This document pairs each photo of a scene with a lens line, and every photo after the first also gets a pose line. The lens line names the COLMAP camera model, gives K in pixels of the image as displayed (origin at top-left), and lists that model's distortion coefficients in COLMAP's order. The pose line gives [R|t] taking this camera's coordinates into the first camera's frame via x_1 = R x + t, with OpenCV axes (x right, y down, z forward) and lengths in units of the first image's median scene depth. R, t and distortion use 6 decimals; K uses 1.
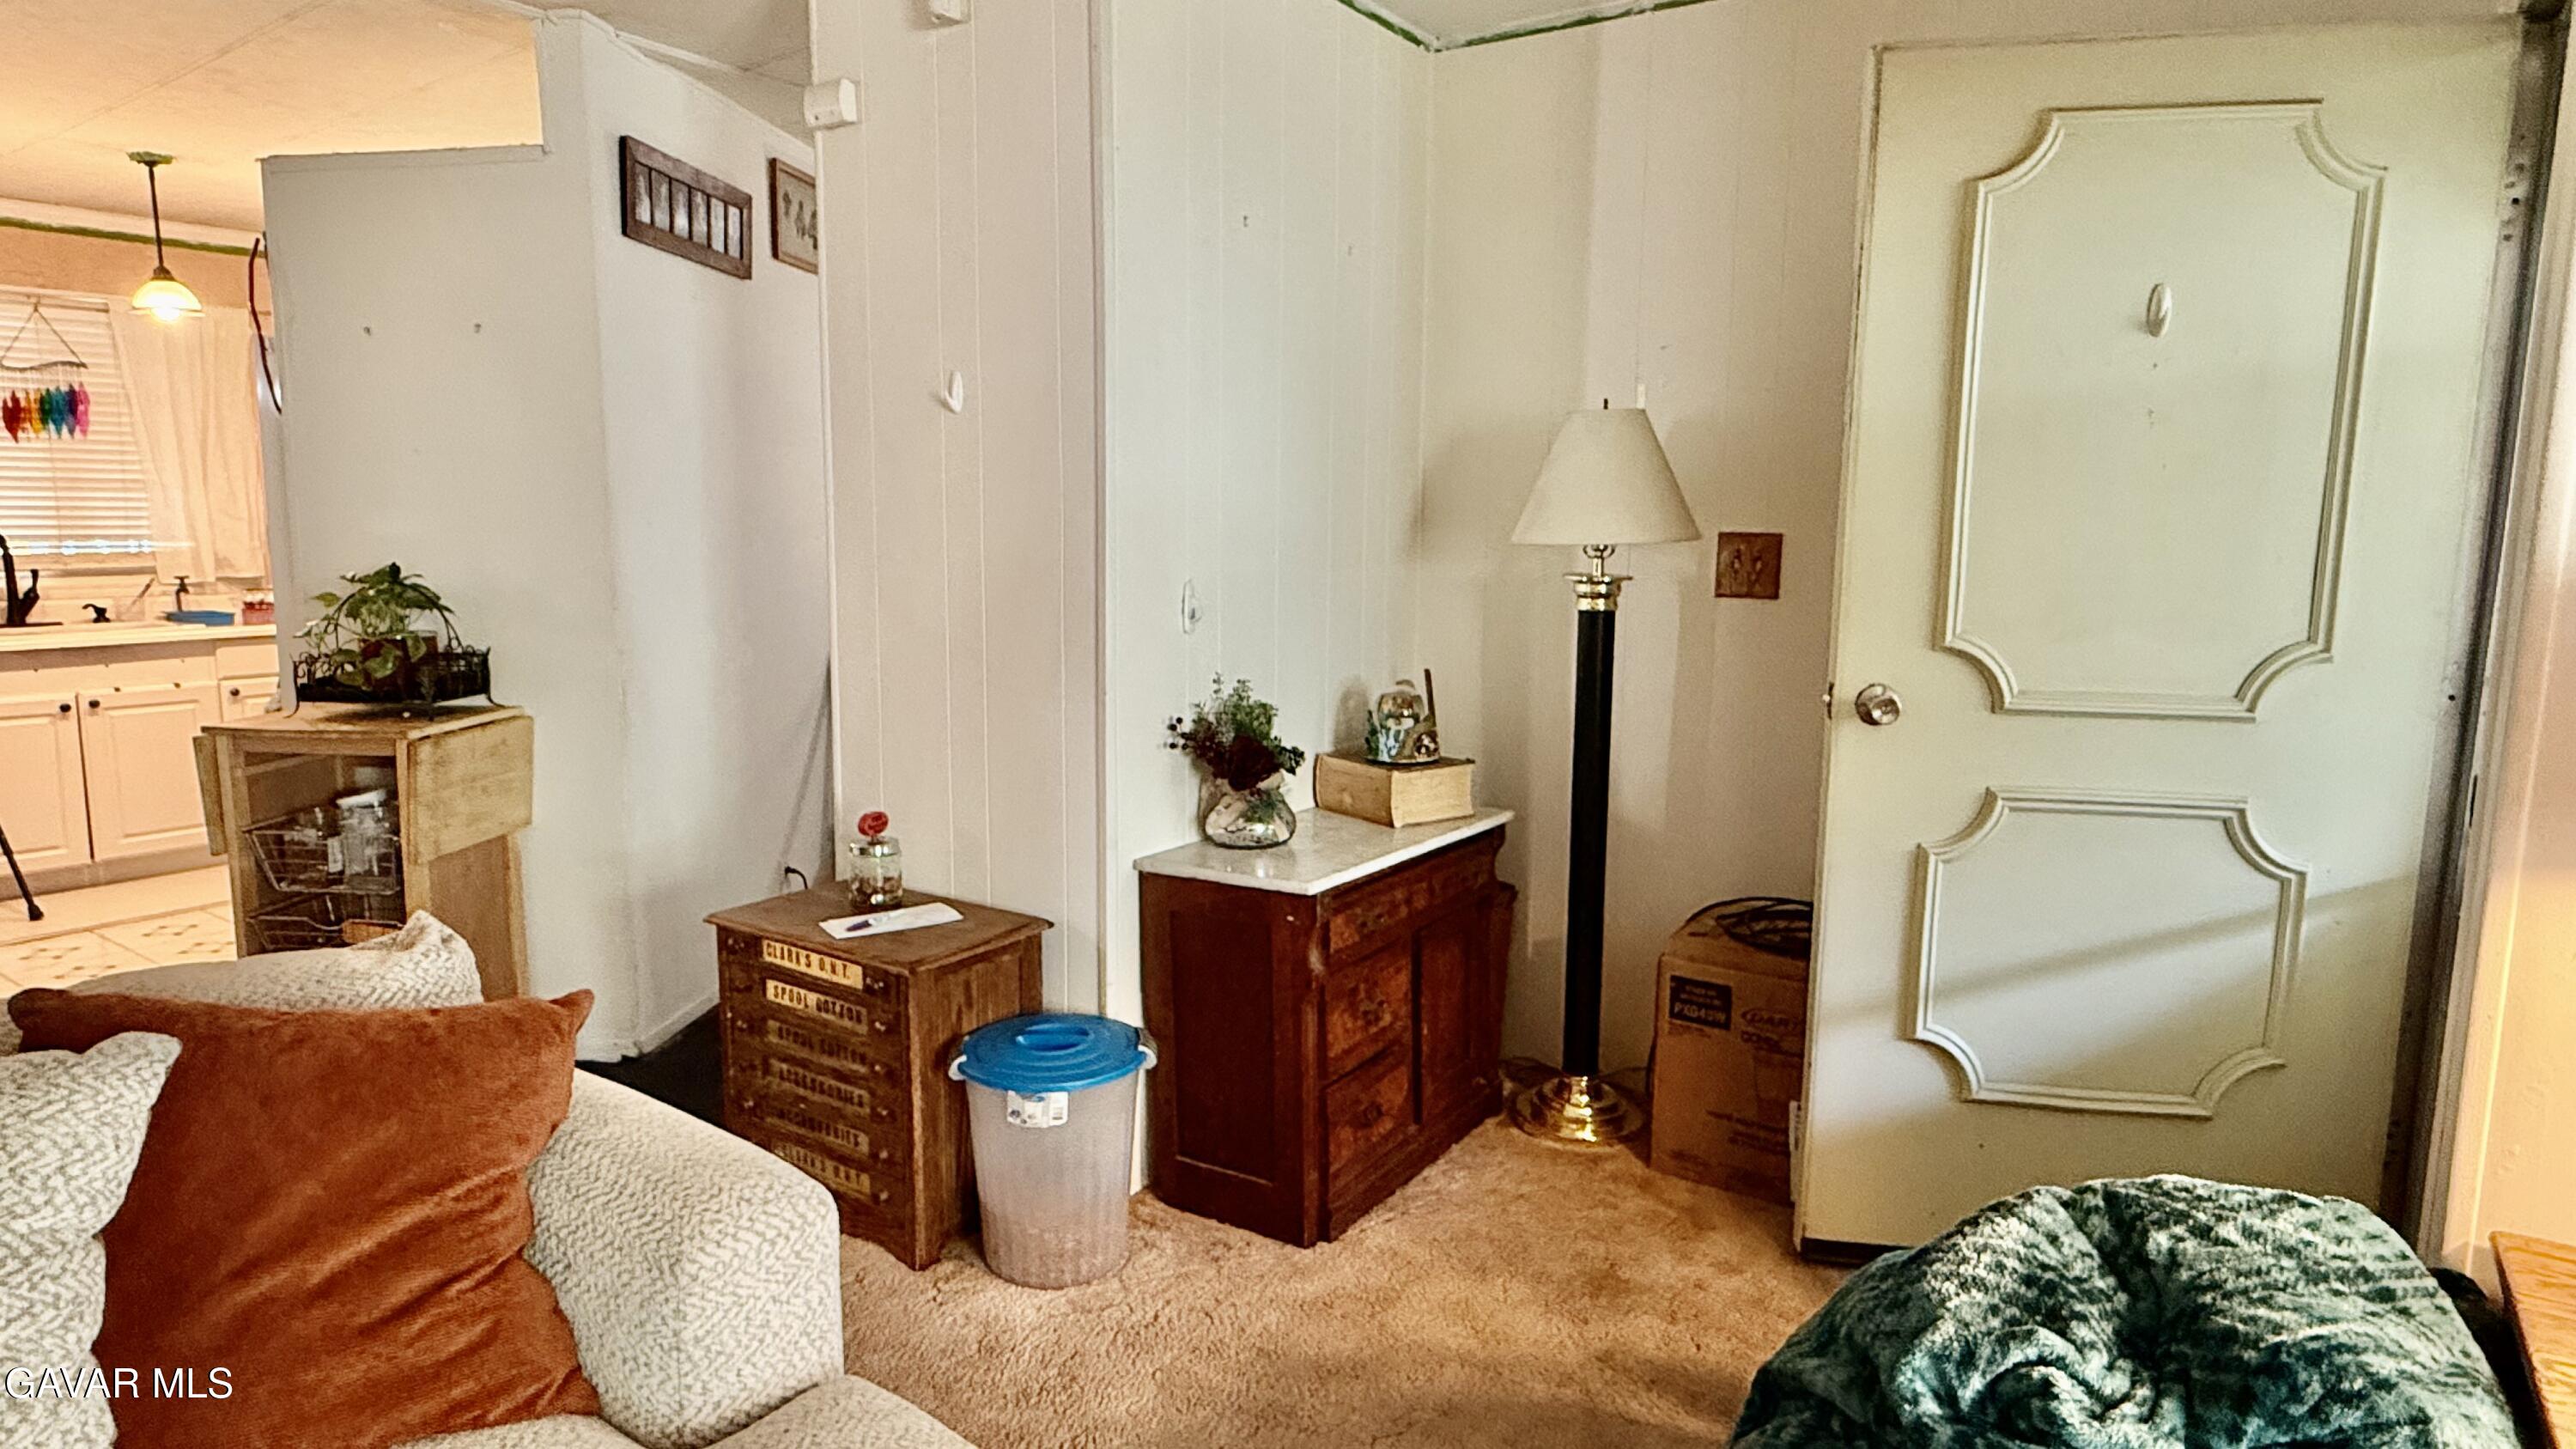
lens RADIAL K [[1454.1, 0, 1278.3], [0, 1454.1, 724.6], [0, 0, 1]] dist [0.002413, 0.001697]
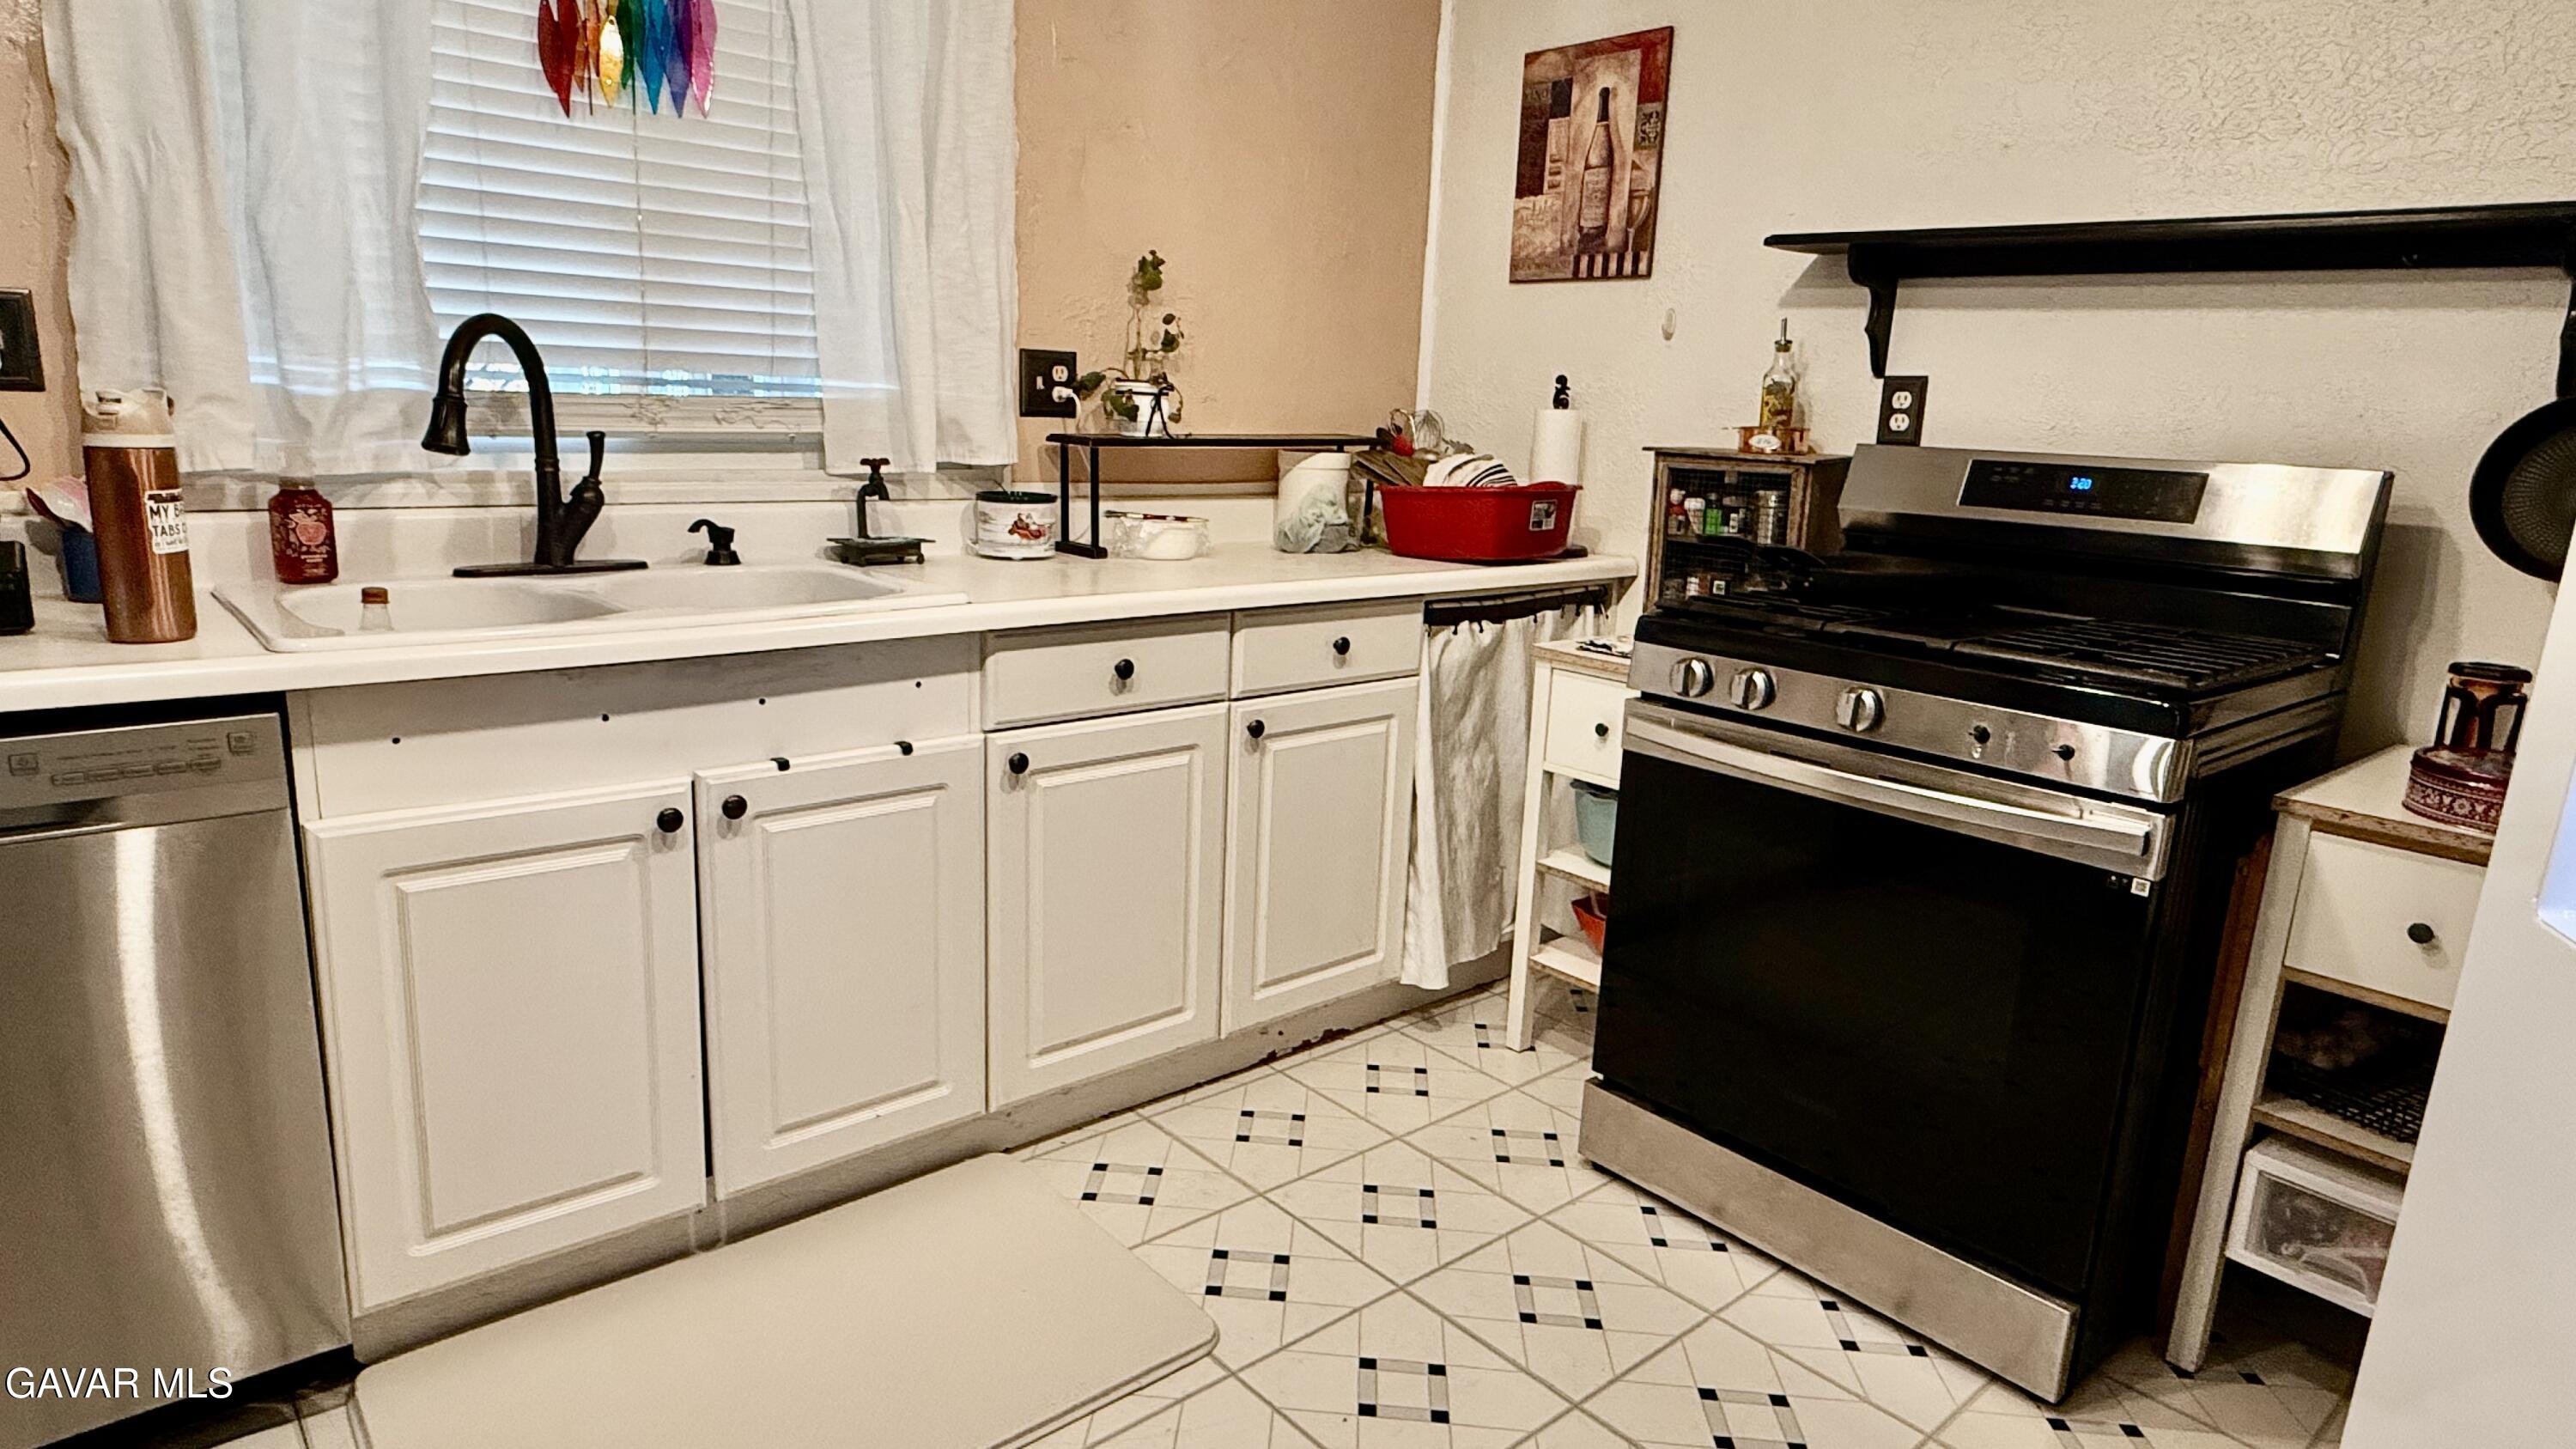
lens RADIAL K [[1447.0, 0, 1271.7], [0, 1447.0, 730.0], [0, 0, 1]] dist [0.000521, 0.000326]
pose [[0.970075, 0.084311, -0.227696, -0.557107], [-0.067212, 0.994376, 0.081848, -0.067711], [0.233316, -0.064094, 0.970286, 0.630563]]
